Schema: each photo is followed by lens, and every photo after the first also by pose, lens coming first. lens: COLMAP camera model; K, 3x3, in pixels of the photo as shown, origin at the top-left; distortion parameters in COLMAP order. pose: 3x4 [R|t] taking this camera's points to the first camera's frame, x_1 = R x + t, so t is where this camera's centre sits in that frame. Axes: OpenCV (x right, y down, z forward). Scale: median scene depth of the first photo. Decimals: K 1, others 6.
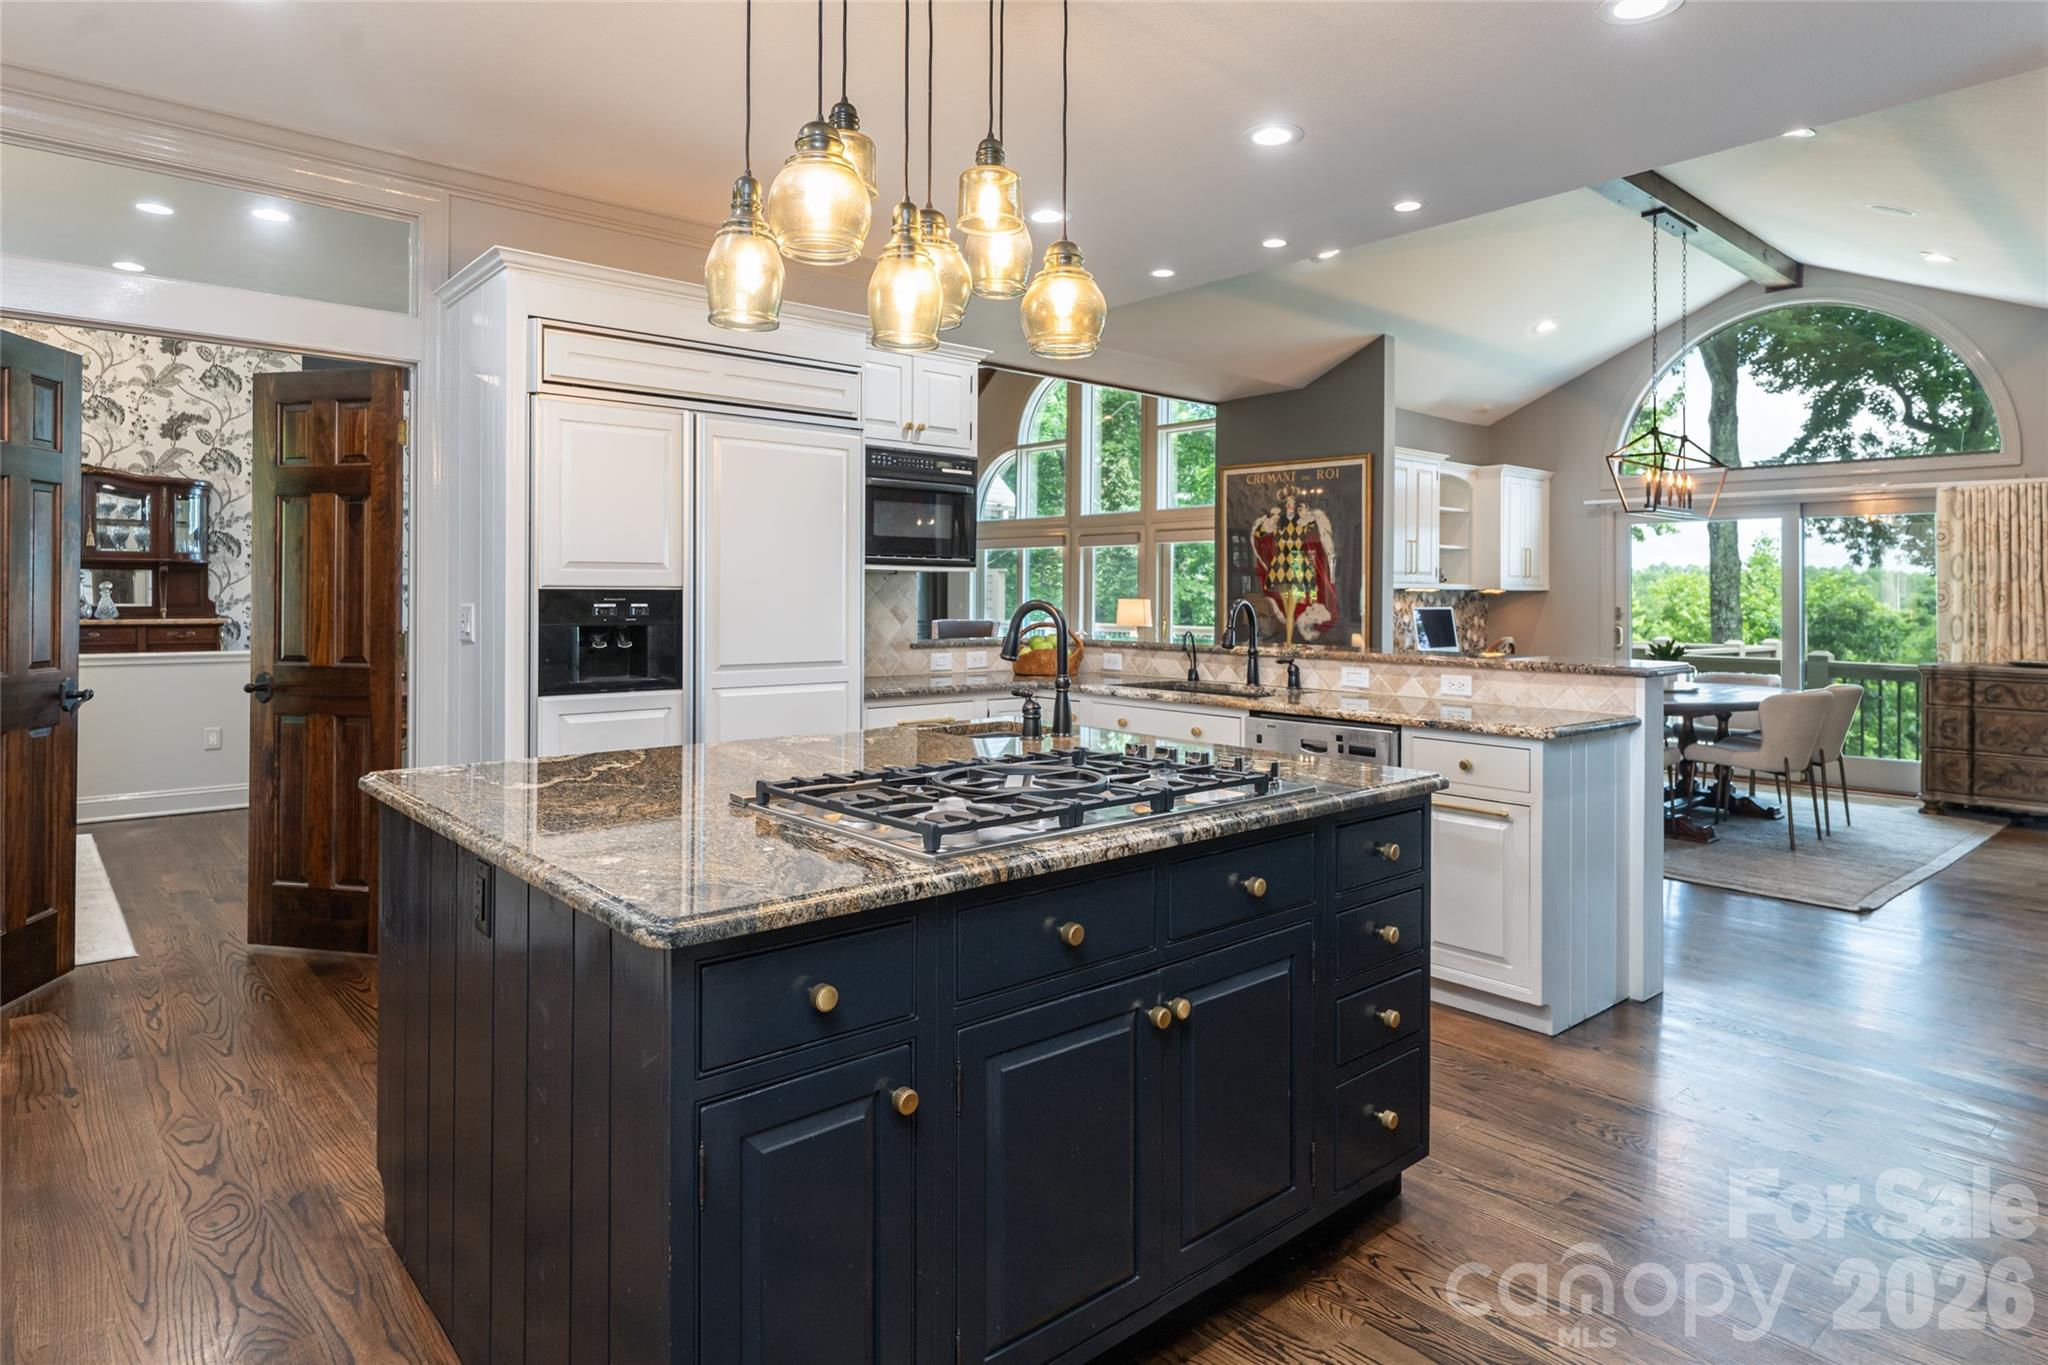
lens RADIAL K [[1135.6, 0, 986.4], [0, 1135.6, 596.9], [0, 0, 1]] dist [0.002758, -0.001183]
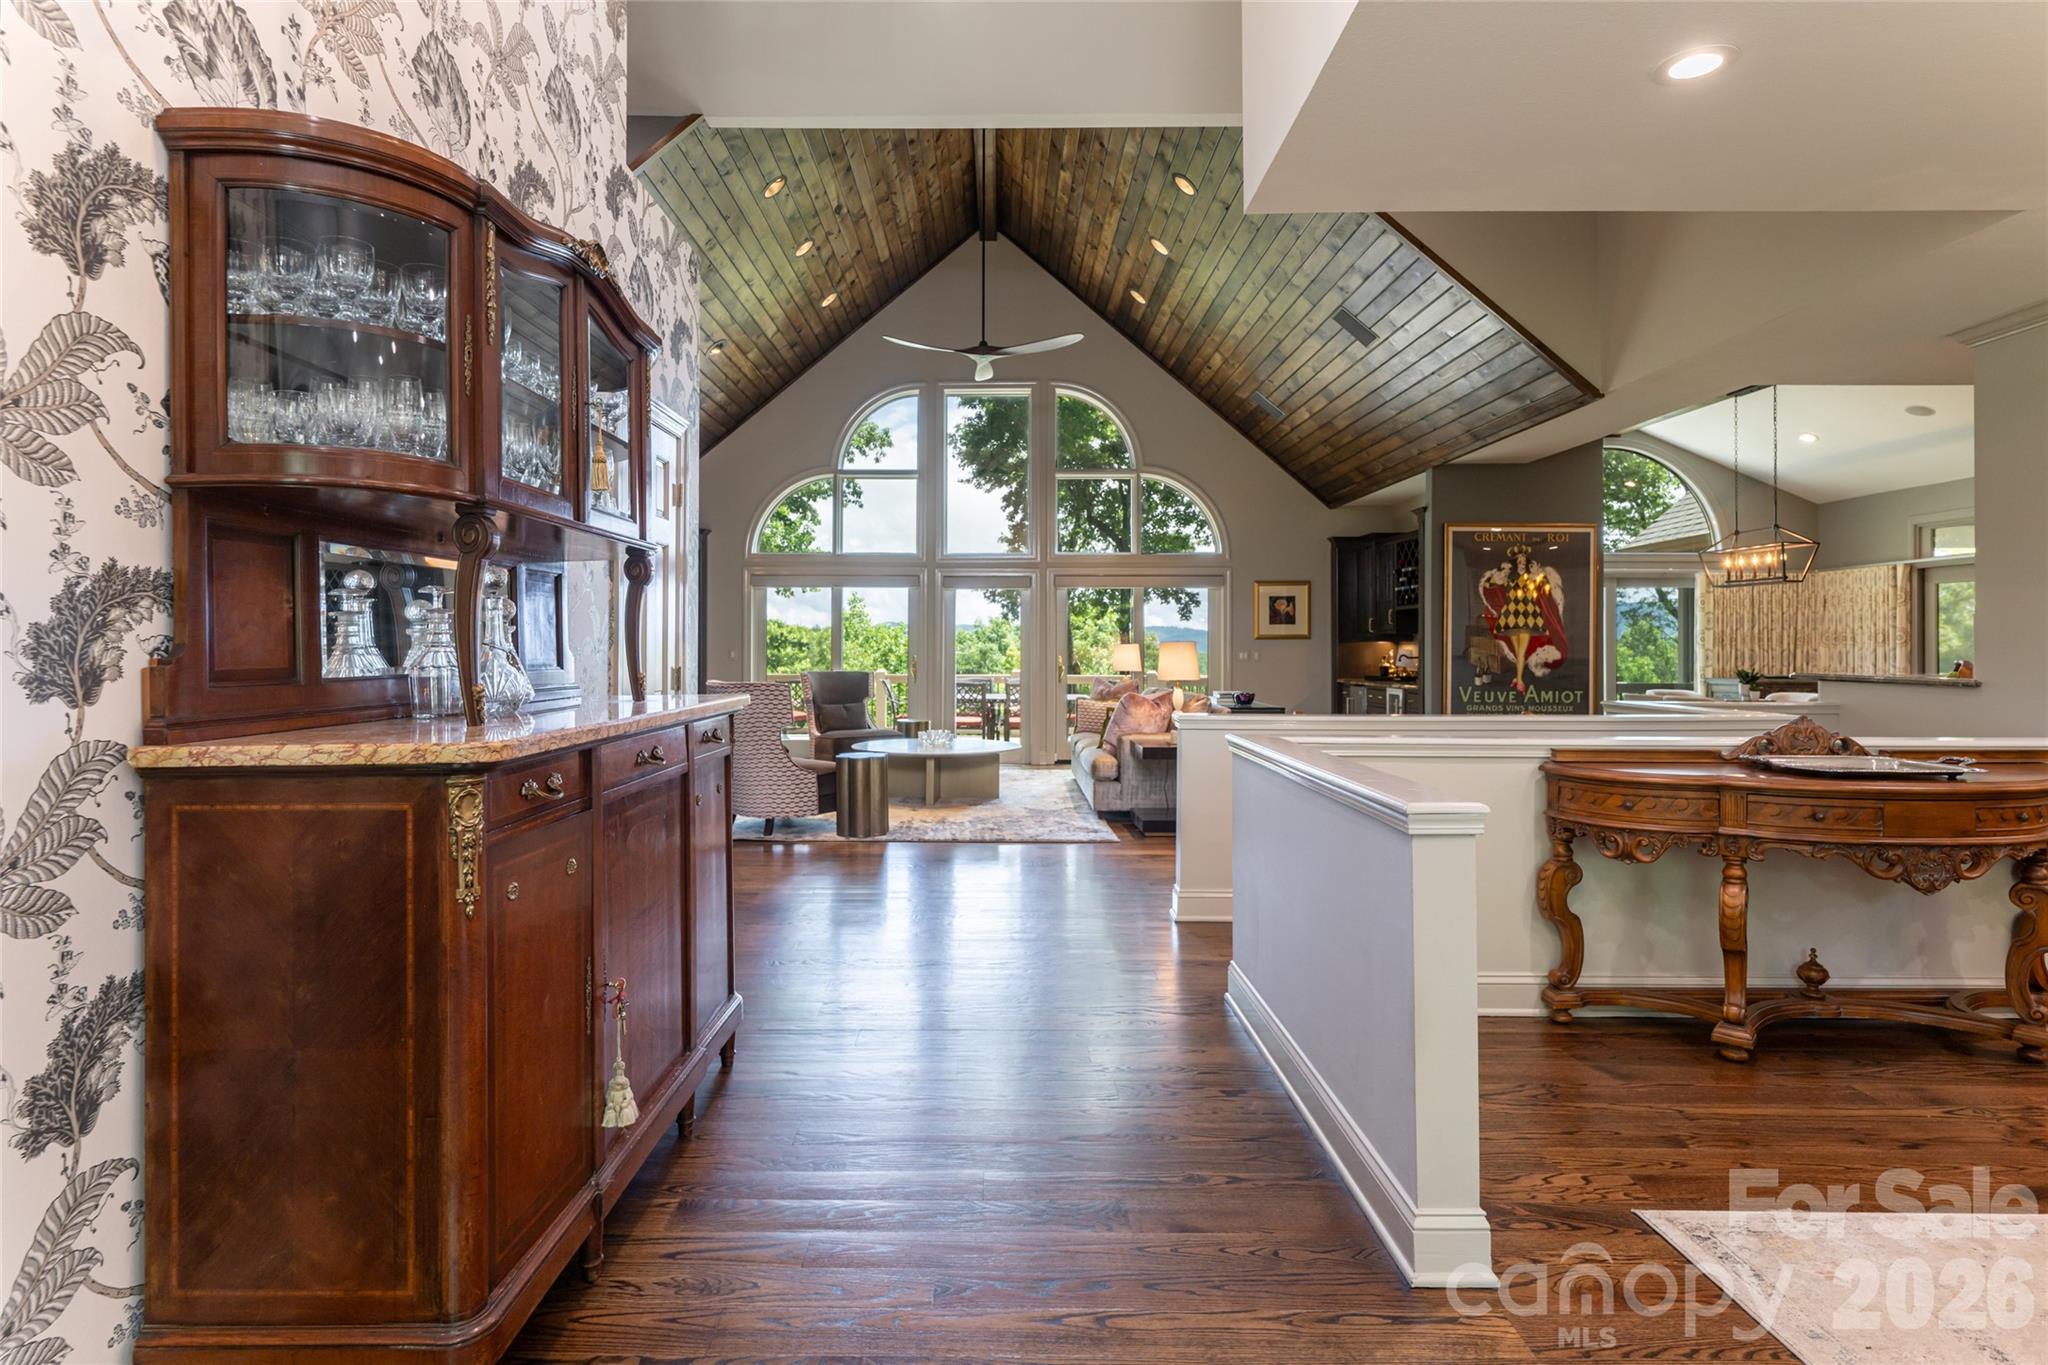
lens RADIAL K [[1092.3, 0, 955.6], [0, 1092.3, 647.8], [0, 0, 1]] dist [-0.006971, -0.001410]
pose [[0.650819, -0.006308, 0.759207, -1.092221], [0.005125, 0.999979, 0.003915, 0.000766], [-0.759216, 0.001343, 0.650837, 0.805647]]
